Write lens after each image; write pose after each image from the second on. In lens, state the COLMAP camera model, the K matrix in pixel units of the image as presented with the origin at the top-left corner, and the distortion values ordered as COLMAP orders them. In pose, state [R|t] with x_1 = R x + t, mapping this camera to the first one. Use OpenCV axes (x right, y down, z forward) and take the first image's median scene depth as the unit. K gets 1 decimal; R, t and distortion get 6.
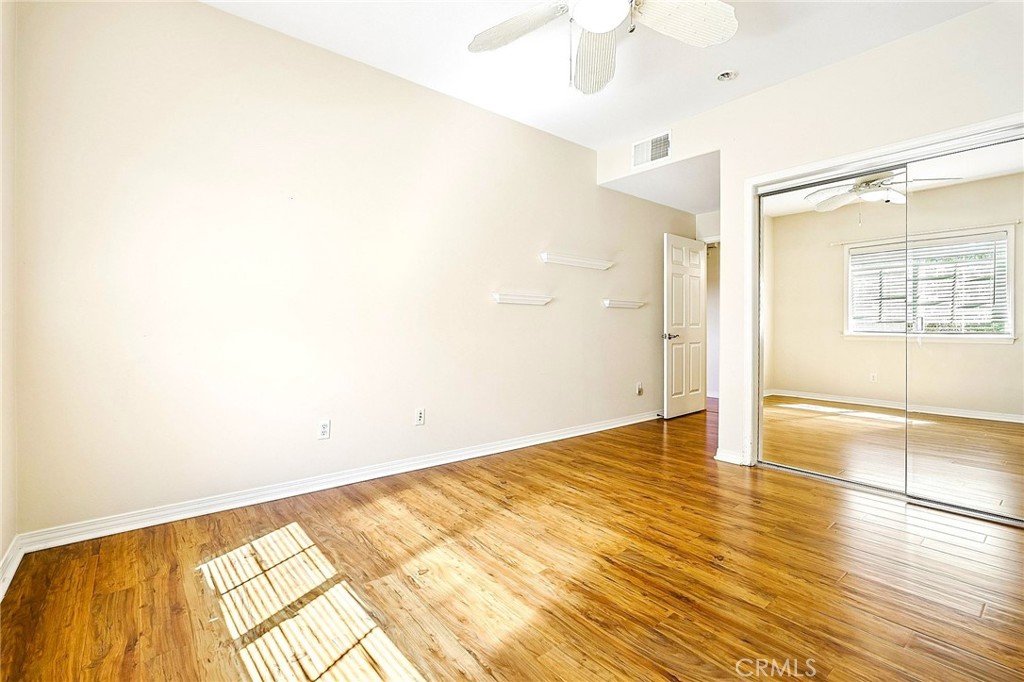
lens RADIAL K [[459.4, 0, 514.5], [0, 459.4, 332.7], [0, 0, 1]] dist [-0.008288, 0.002755]
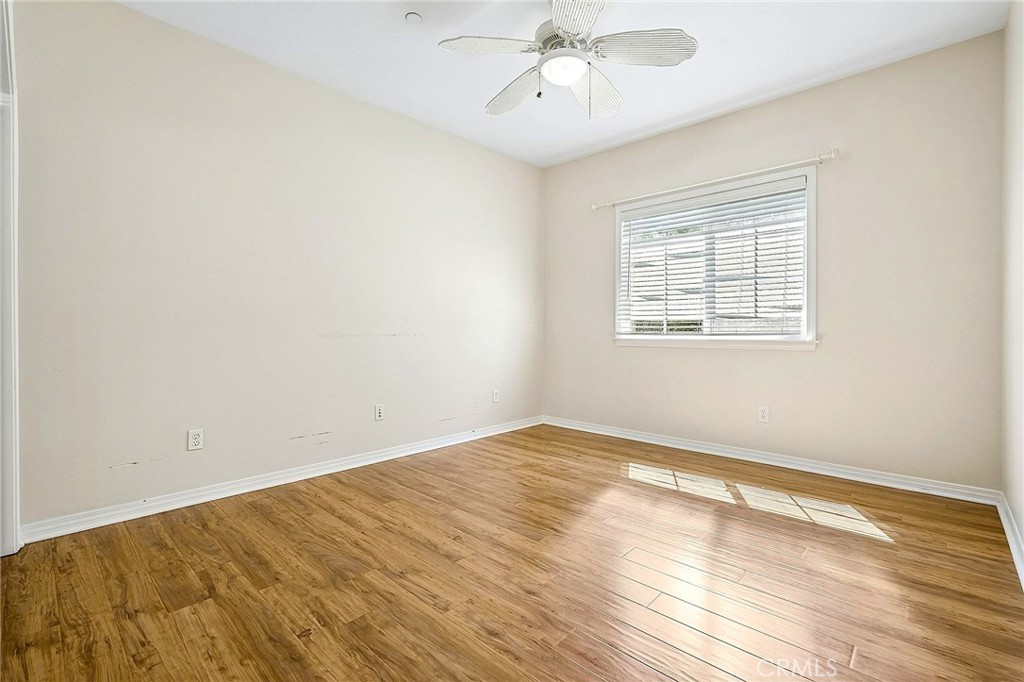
lens RADIAL K [[459.4, 0, 508.6], [0, 459.4, 337.1], [0, 0, 1]] dist [-0.008288, 0.002755]
pose [[-0.992709, -0.002392, -0.120515, 0.465787], [-0.005127, 0.999736, 0.022396, -0.017695], [0.120429, 0.022851, -0.992459, 2.127417]]
